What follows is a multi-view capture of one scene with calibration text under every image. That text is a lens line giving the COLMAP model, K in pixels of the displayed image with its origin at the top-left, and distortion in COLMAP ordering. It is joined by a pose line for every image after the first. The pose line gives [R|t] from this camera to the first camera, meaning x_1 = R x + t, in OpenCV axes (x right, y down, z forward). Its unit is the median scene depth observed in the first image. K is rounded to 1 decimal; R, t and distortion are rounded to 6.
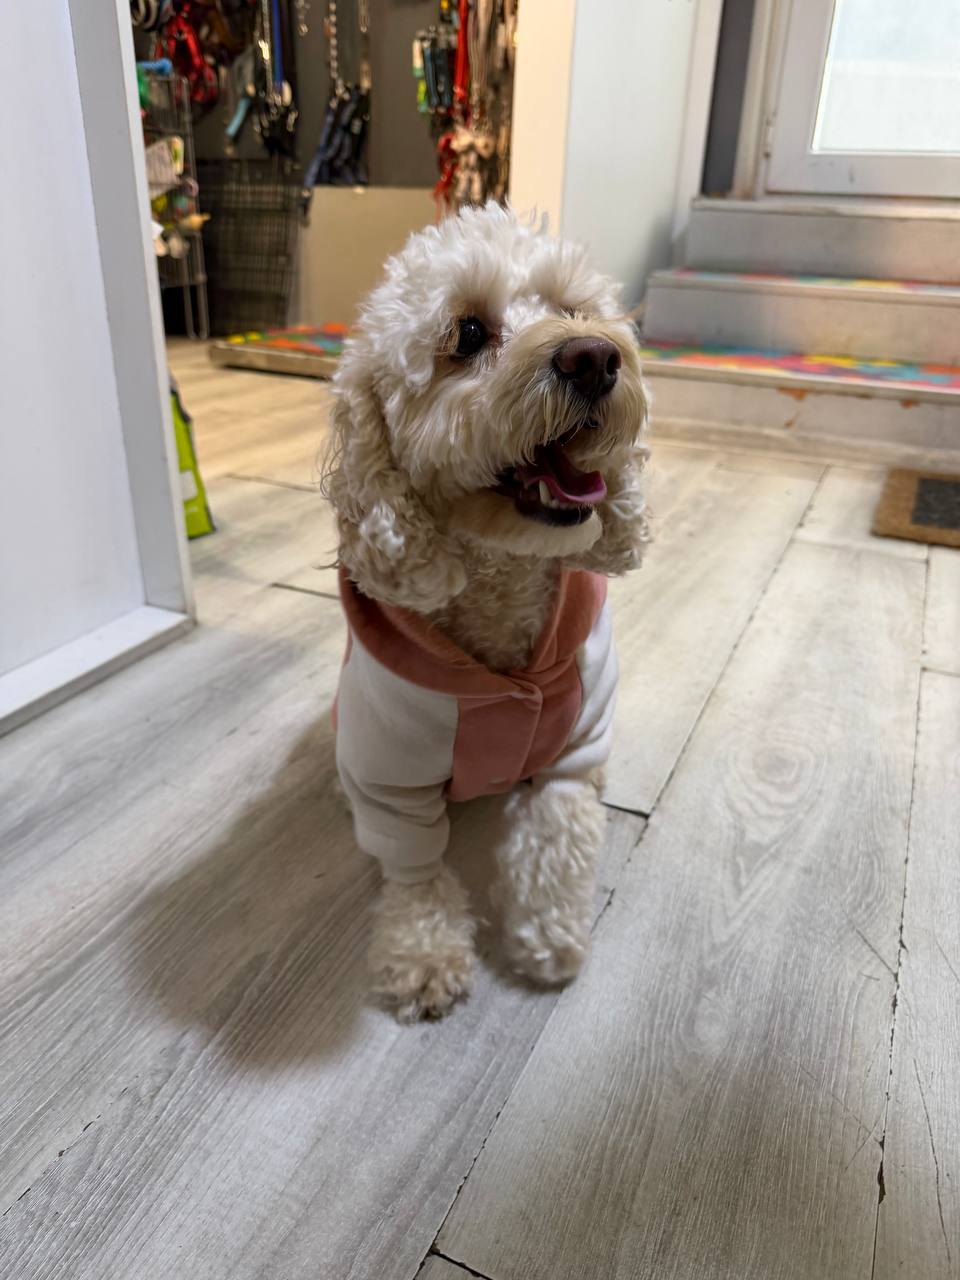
lens RADIAL K [[935.1, 0, 480.0], [0, 935.1, 640.0], [0, 0, 1]] dist [0.049648, -0.096462]
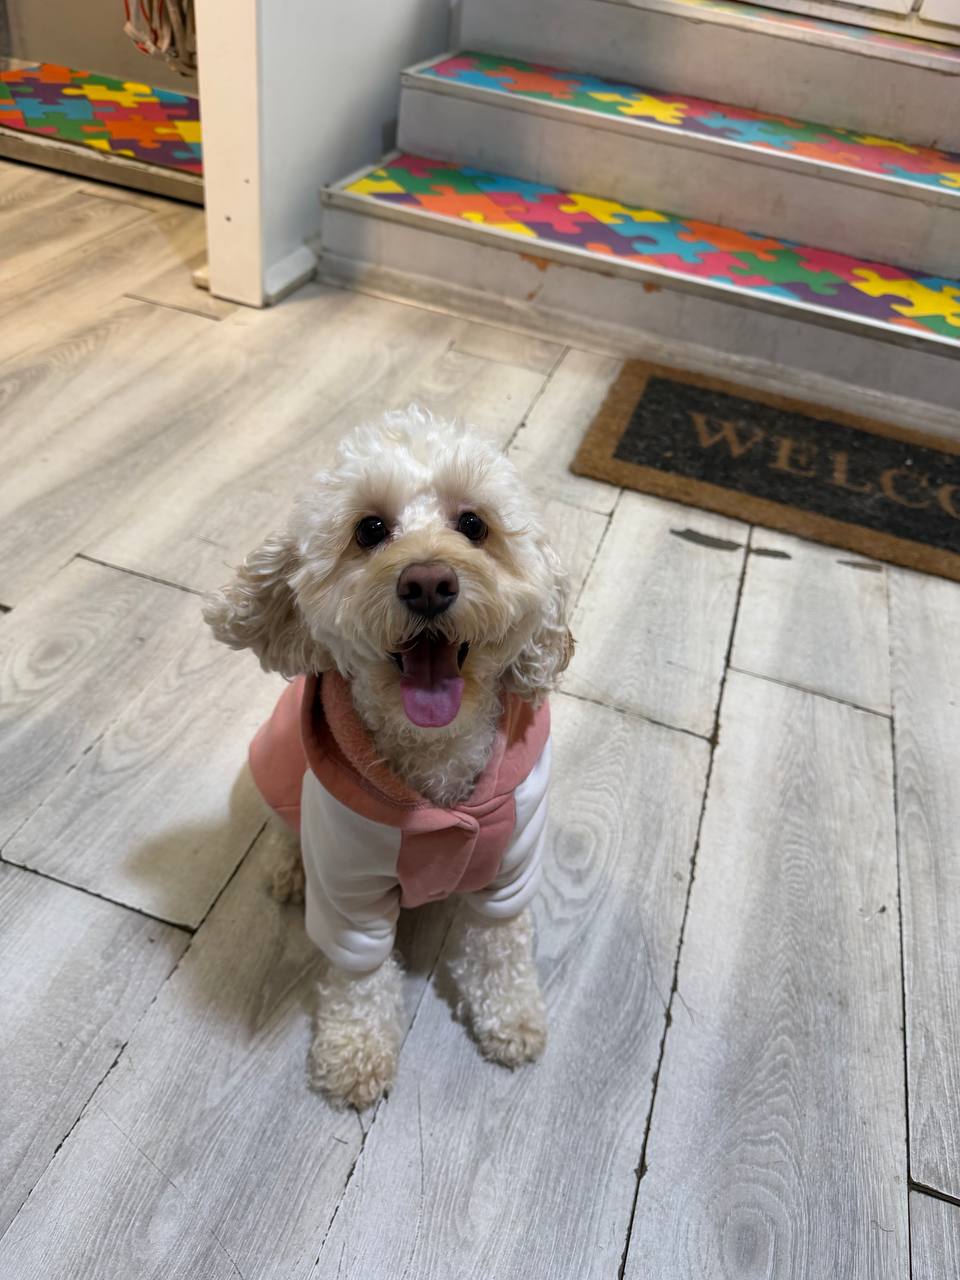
lens RADIAL K [[935.1, 0, 480.0], [0, 935.1, 640.0], [0, 0, 1]] dist [0.049648, -0.096462]
pose [[0.988950, -0.007866, 0.148038, 0.147805], [-0.036142, 0.955668, 0.292219, -0.183852], [-0.143774, -0.294341, 0.944824, 0.041282]]
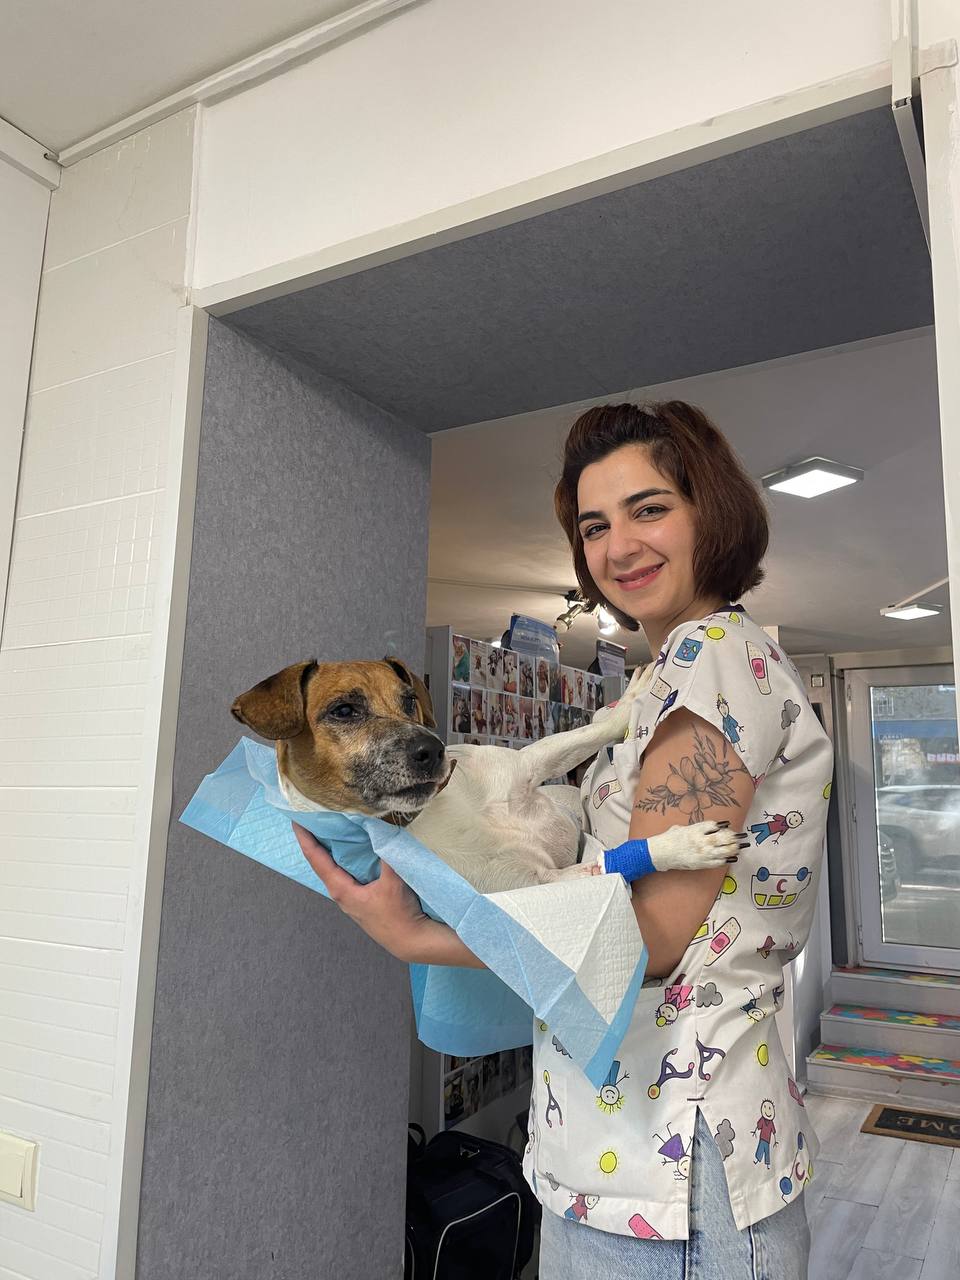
lens RADIAL K [[935.1, 0, 480.0], [0, 935.1, 640.0], [0, 0, 1]] dist [0.049648, -0.096462]
pose [[0.995529, -0.034337, -0.087989, -0.510858], [-0.022077, 0.821177, -0.570246, 0.227245], [0.091835, 0.569639, 0.816748, -1.811907]]
